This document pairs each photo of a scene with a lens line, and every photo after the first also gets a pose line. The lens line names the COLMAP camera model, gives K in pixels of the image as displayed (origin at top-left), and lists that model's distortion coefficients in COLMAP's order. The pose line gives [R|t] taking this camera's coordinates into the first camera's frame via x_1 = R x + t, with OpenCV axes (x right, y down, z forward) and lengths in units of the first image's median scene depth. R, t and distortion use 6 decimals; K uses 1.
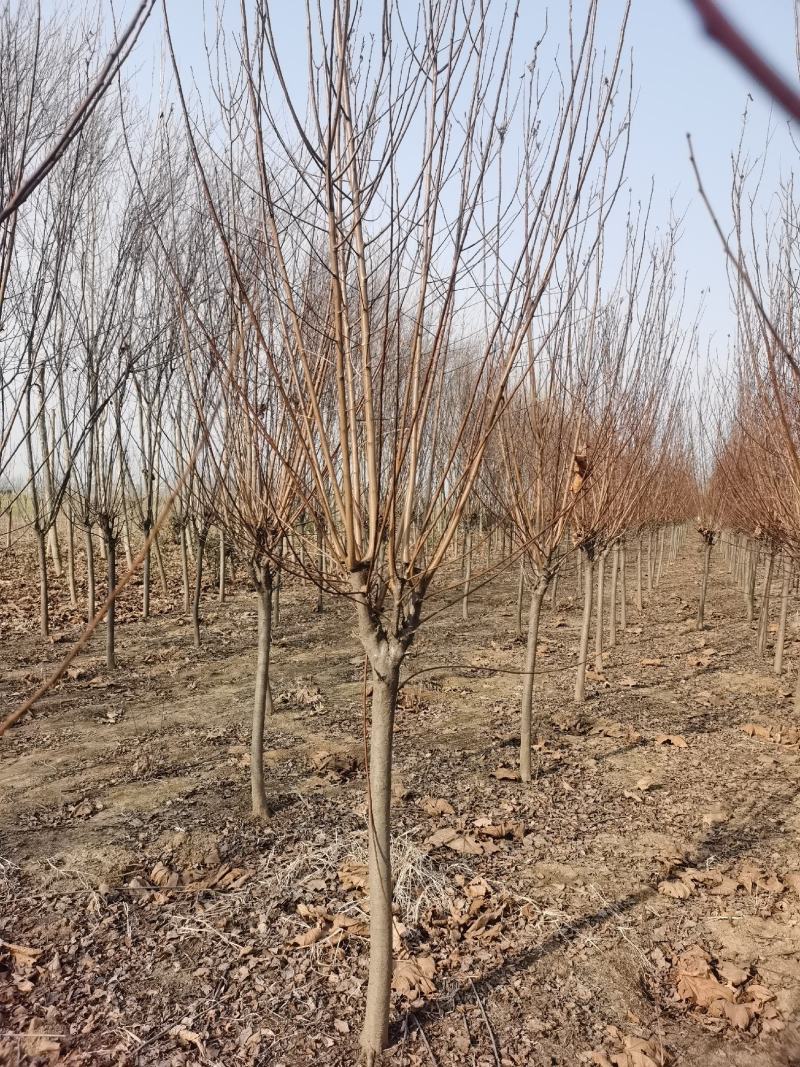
lens RADIAL K [[794.4, 0, 400.9], [0, 794.4, 530.2], [0, 0, 1]] dist [0.025020, -0.028992]
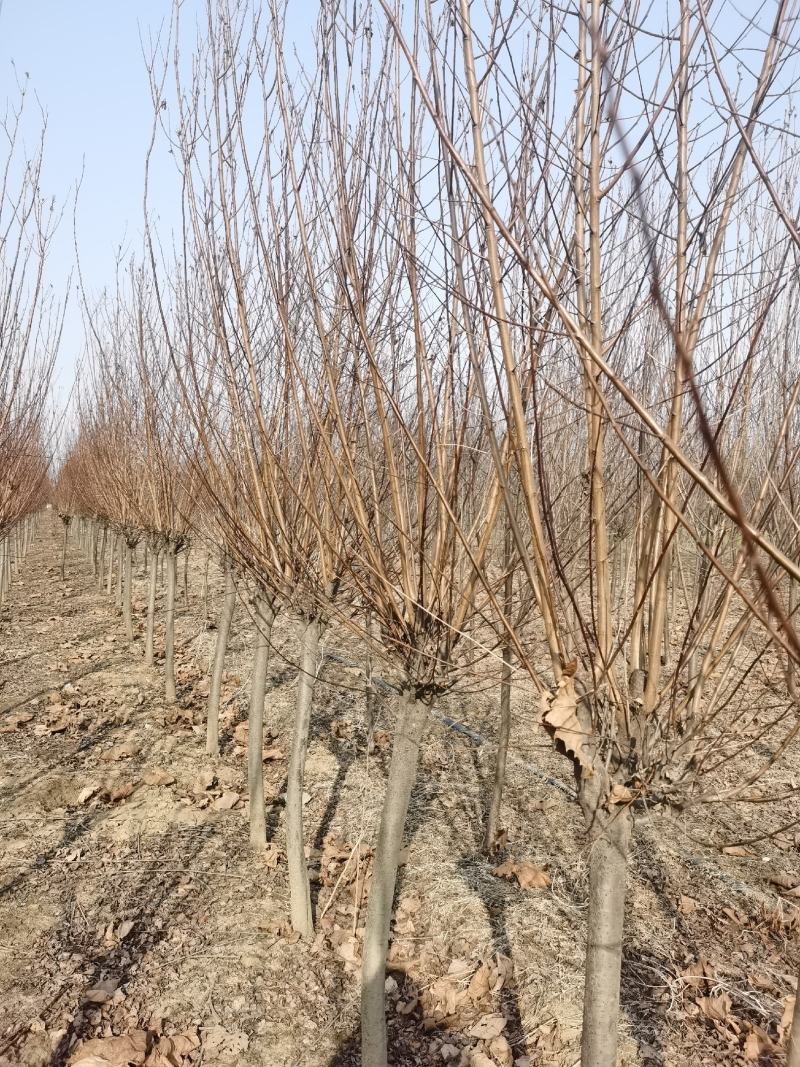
lens RADIAL K [[794.4, 0, 403.3], [0, 794.4, 533.3], [0, 0, 1]] dist [0.025020, -0.028992]
pose [[0.711403, -0.033337, 0.701994, -0.551062], [0.020059, 0.999431, 0.027134, 0.012090], [-0.702498, -0.005222, 0.711666, -1.313815]]
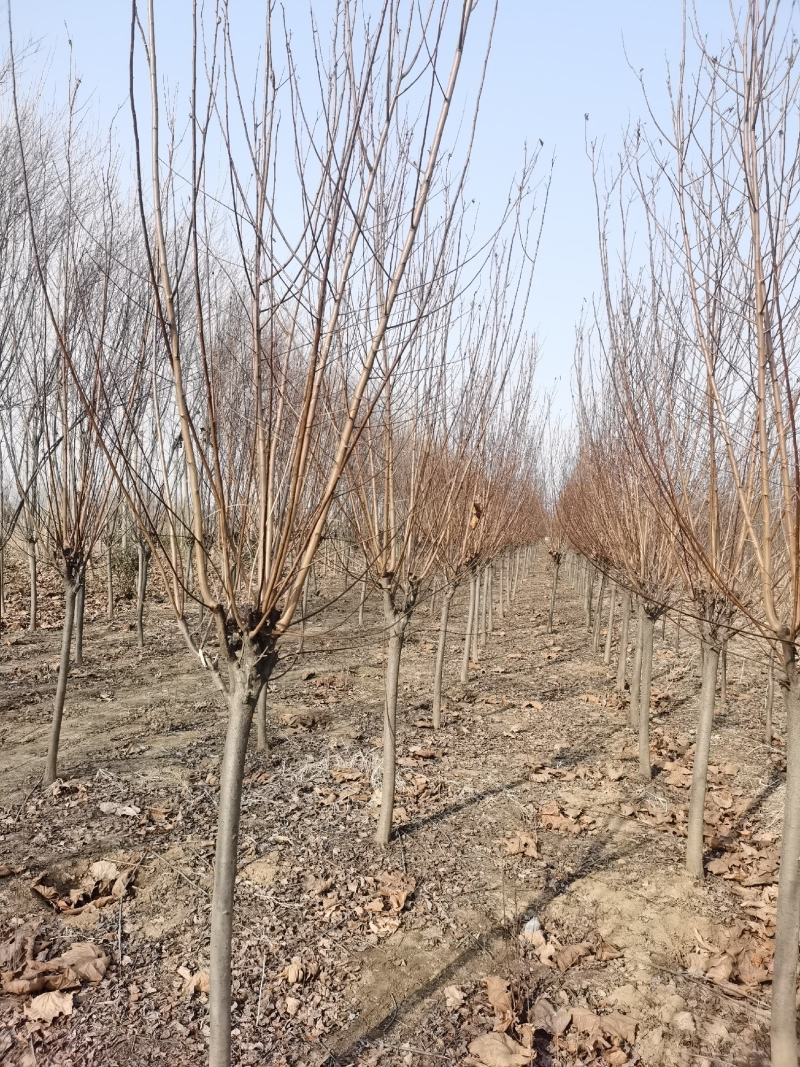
lens RADIAL K [[794.4, 0, 397.7], [0, 794.4, 534.7], [0, 0, 1]] dist [0.025020, -0.028992]
pose [[0.984759, 0.016941, 0.173100, -0.169700], [-0.014209, 0.999754, -0.017009, -0.007990], [-0.173346, 0.014290, 0.984757, -0.410608]]
